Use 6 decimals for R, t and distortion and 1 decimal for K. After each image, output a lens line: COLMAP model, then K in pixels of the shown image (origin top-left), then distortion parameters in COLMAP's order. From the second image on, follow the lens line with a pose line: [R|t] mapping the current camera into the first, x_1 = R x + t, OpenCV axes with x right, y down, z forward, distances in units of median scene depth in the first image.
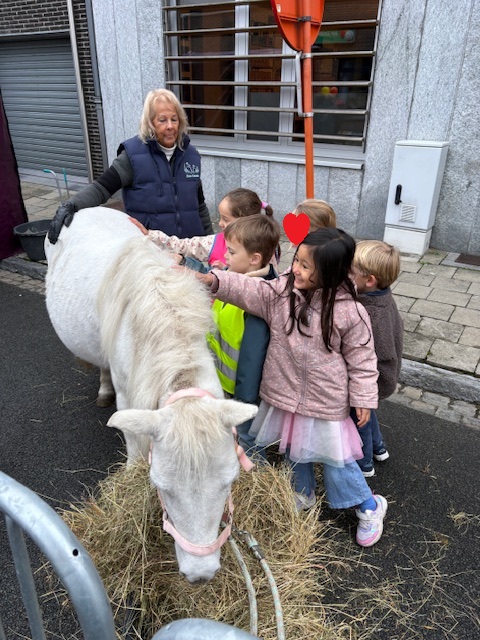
lens RADIAL K [[481.0, 0, 242.6], [0, 481.0, 318.8], [0, 0, 1]] dist [0.059860, -0.073460]
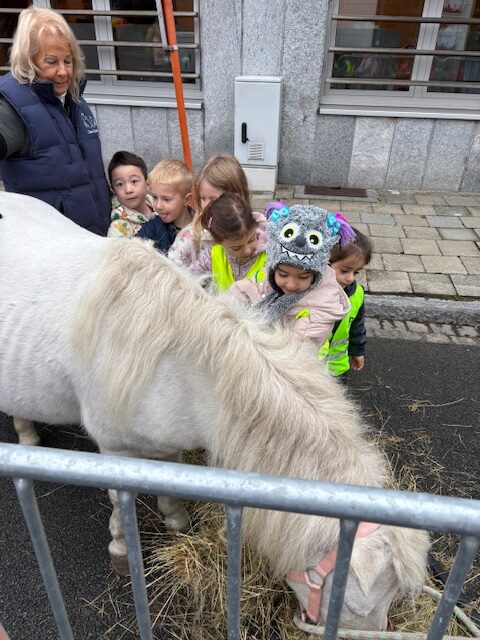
lens RADIAL K [[487.4, 0, 240.0], [0, 487.4, 320.0], [0, 0, 1]] dist [0.026435, -0.008994]
pose [[0.901135, -0.215797, 0.376015, -0.146347], [0.173875, 0.974401, 0.142515, -0.023173], [-0.397143, -0.063045, 0.915589, 0.047717]]
